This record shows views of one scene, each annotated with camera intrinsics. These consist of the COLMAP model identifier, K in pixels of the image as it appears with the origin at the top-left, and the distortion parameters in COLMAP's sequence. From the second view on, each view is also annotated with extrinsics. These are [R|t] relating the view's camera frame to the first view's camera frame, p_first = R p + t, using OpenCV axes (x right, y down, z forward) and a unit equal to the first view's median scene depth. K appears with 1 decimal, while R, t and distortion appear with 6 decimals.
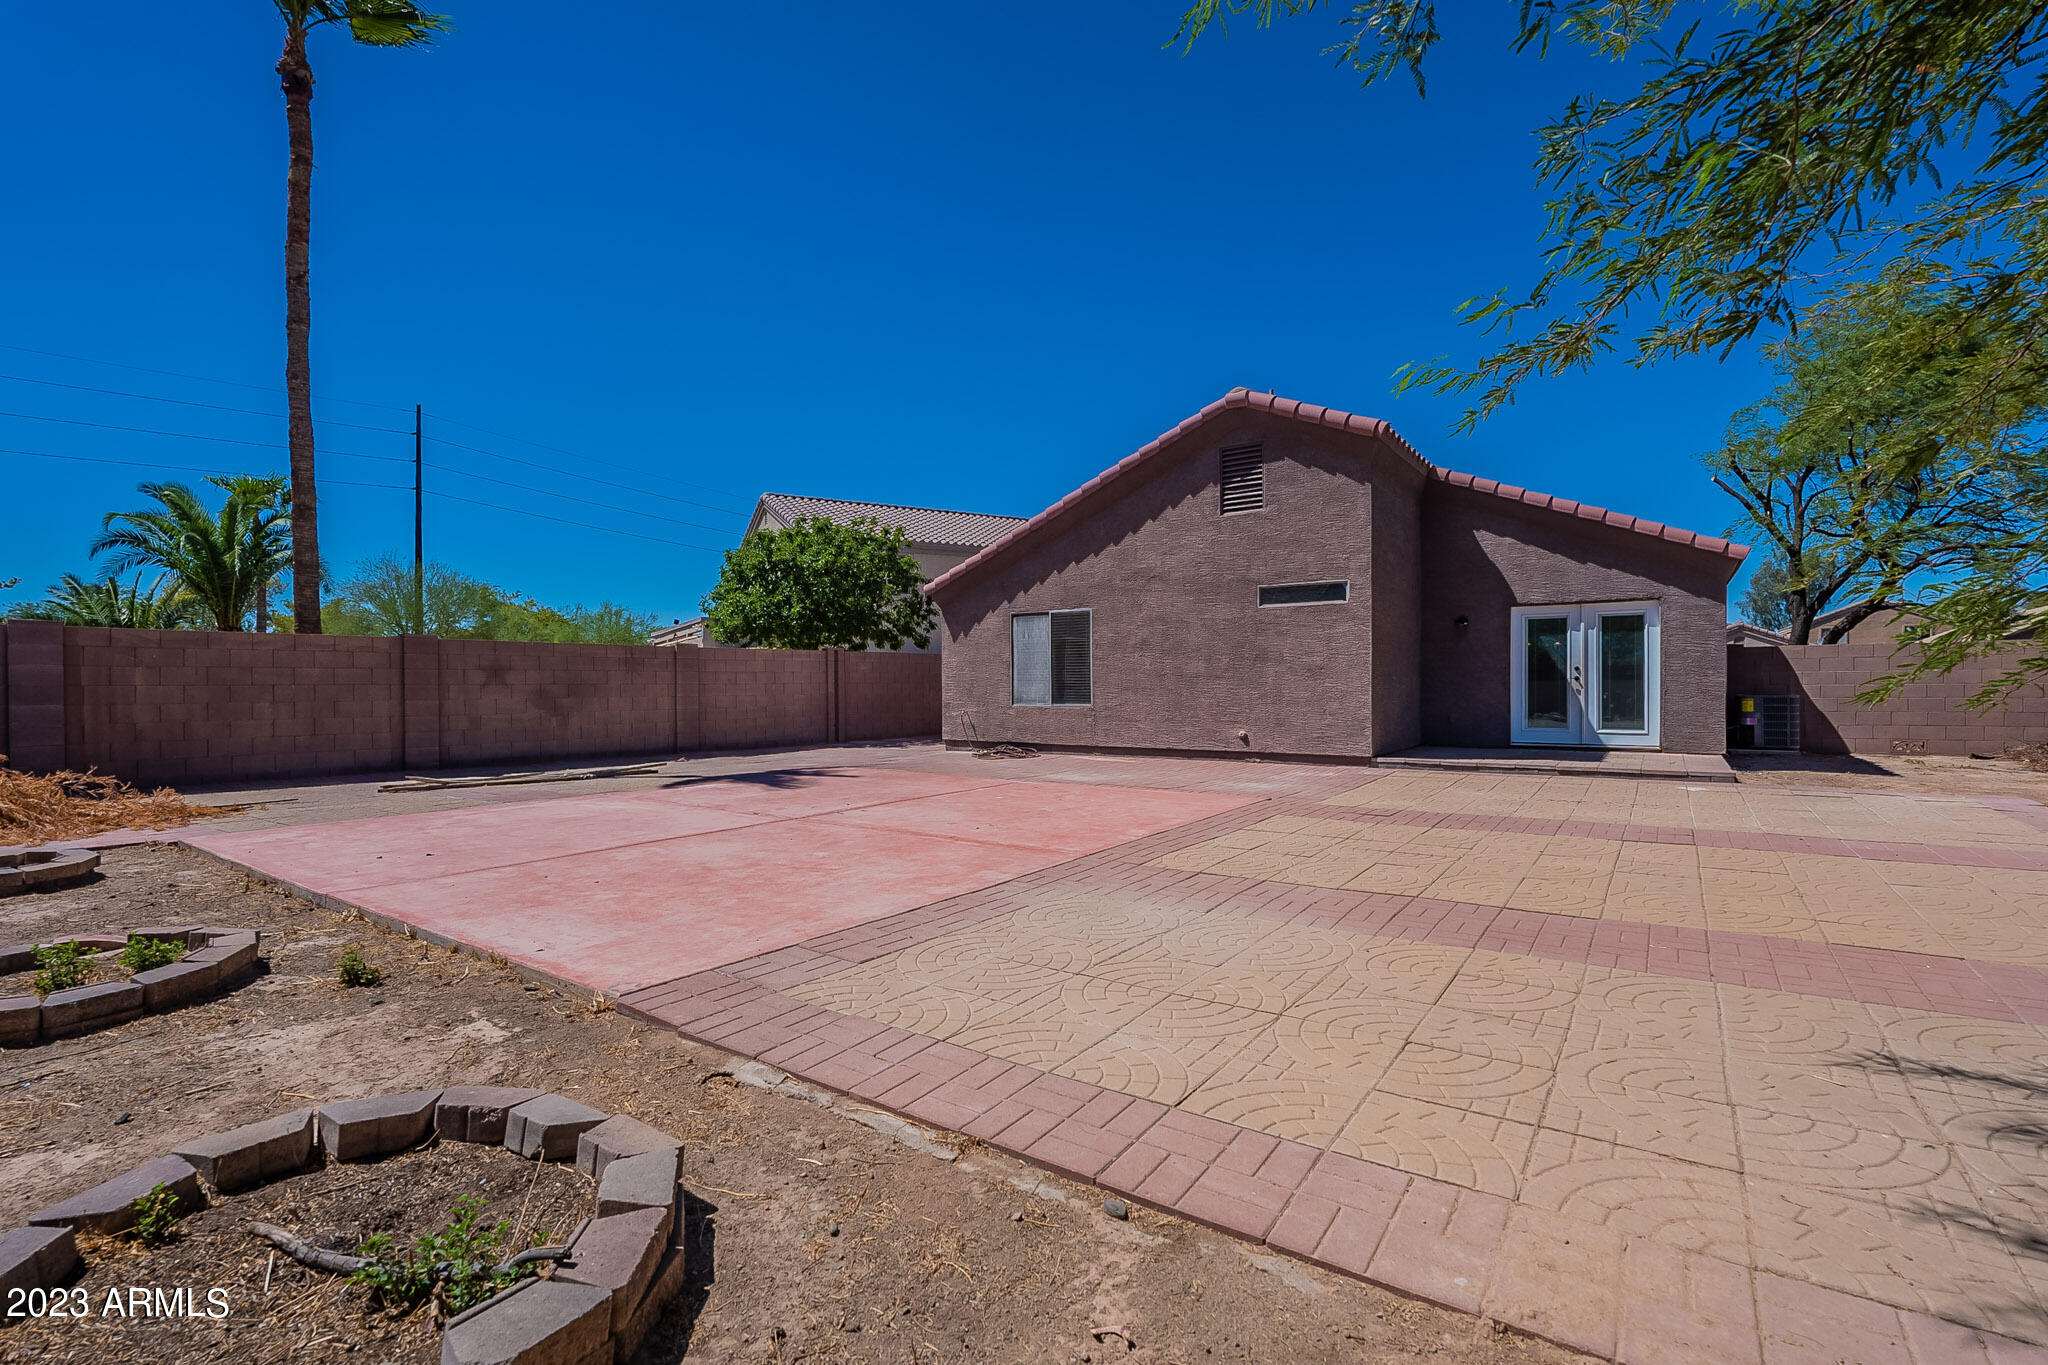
lens RADIAL K [[902.5, 0, 1020.3], [0, 902.5, 699.6], [0, 0, 1]] dist [-0.003704, -0.000066]
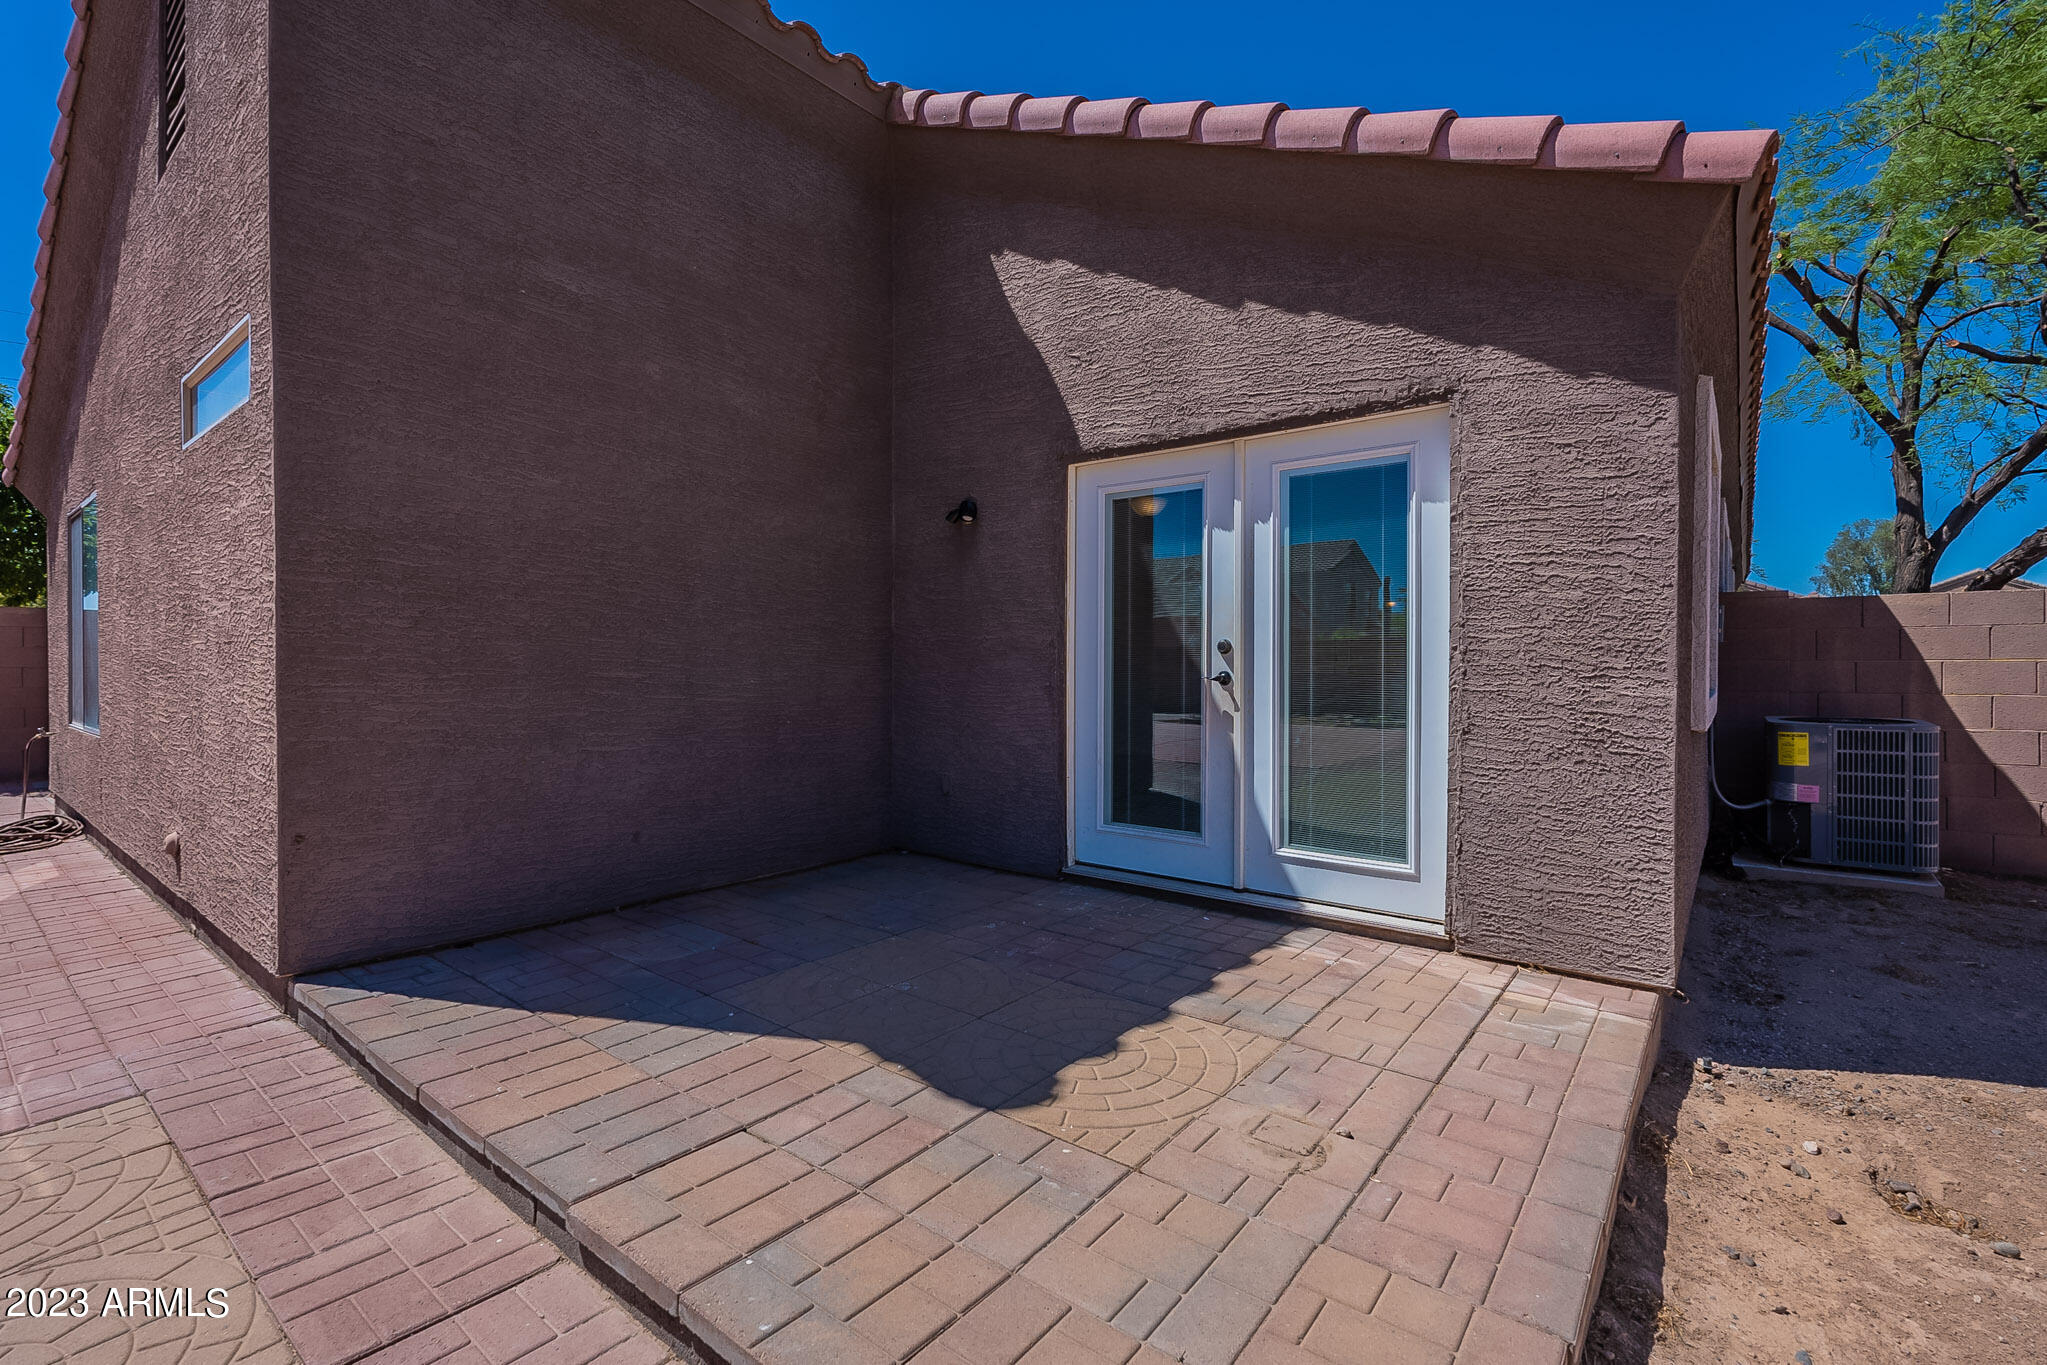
lens RADIAL K [[902.0, 0, 1035.4], [0, 902.0, 678.2], [0, 0, 1]] dist [-0.003704, -0.000066]
pose [[0.999085, 0.008990, -0.041817, 0.549501], [-0.009122, 0.999954, -0.002966, -0.021331], [0.041788, 0.003345, 0.999121, 0.662966]]
